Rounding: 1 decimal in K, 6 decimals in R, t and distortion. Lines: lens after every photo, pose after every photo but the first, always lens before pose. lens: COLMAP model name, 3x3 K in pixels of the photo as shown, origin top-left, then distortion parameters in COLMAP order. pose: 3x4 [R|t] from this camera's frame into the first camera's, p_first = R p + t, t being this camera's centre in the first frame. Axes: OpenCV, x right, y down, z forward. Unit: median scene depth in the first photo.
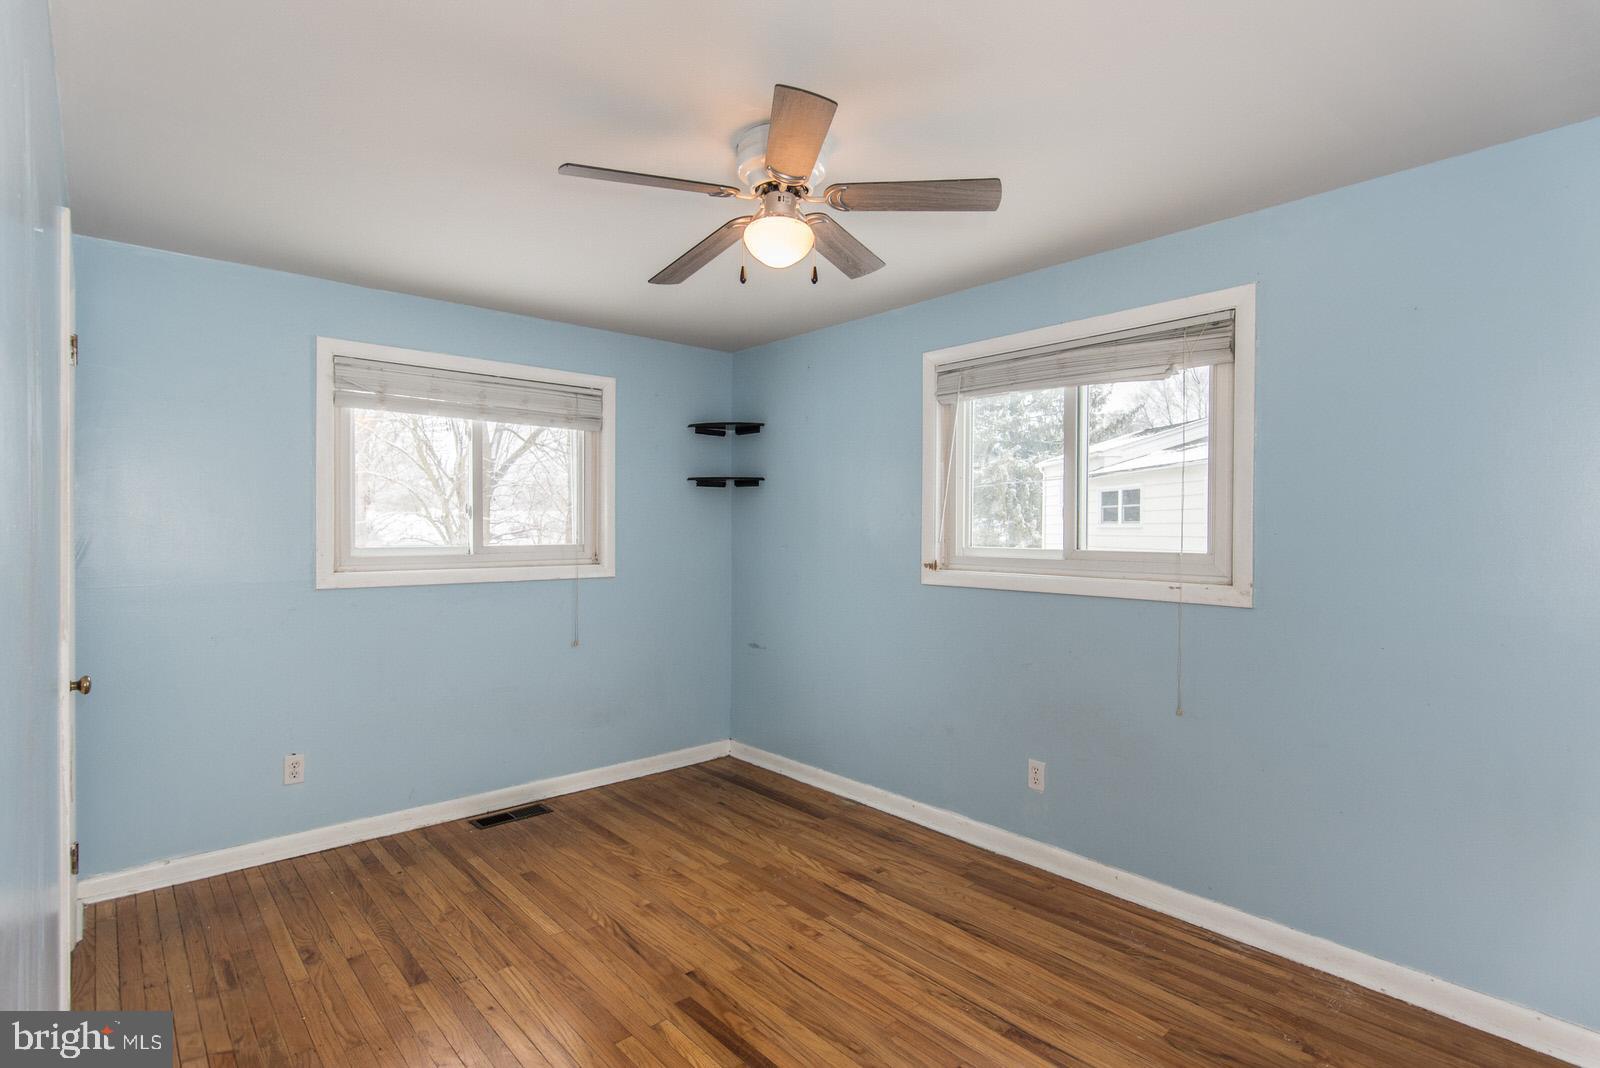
lens RADIAL K [[754.0, 0, 827.5], [0, 754.0, 528.8], [0, 0, 1]] dist [0.002880, 0.004166]
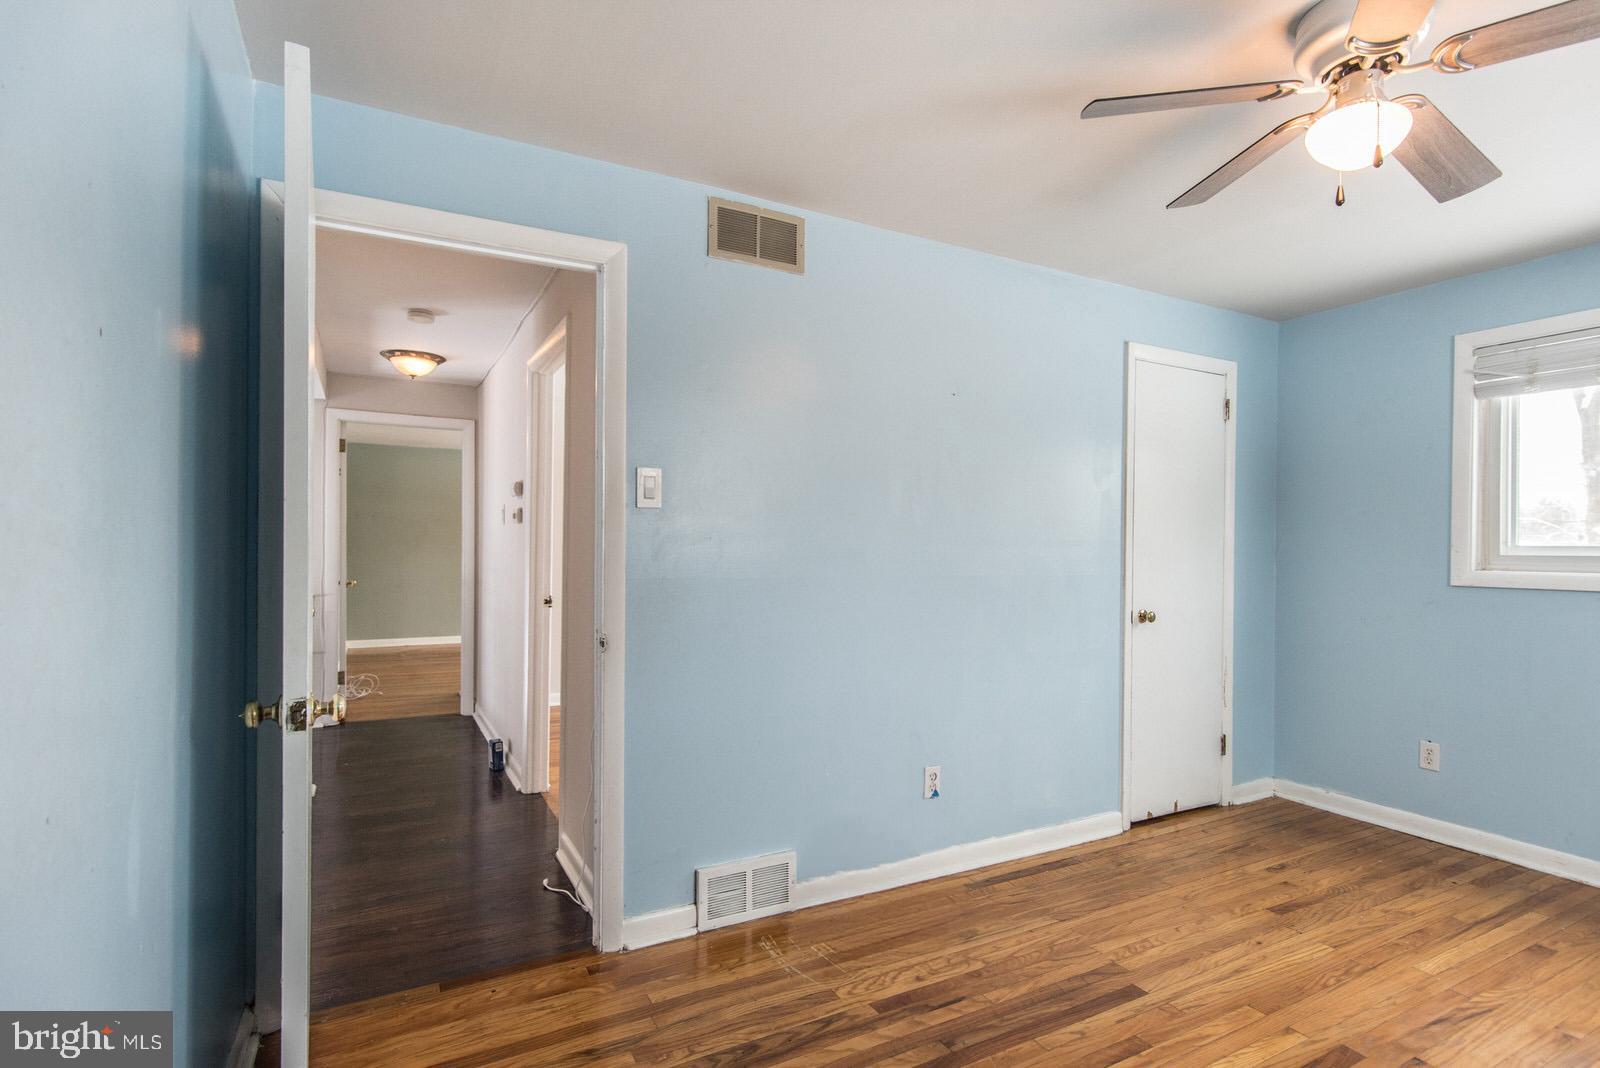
lens RADIAL K [[754.0, 0, 782.2], [0, 754.0, 540.1], [0, 0, 1]] dist [0.002880, 0.004166]
pose [[-0.217210, -0.012201, -0.976049, 0.575597], [-0.001725, 0.999925, -0.012115, 0.037093], [0.976123, -0.000948, -0.217215, 0.394135]]
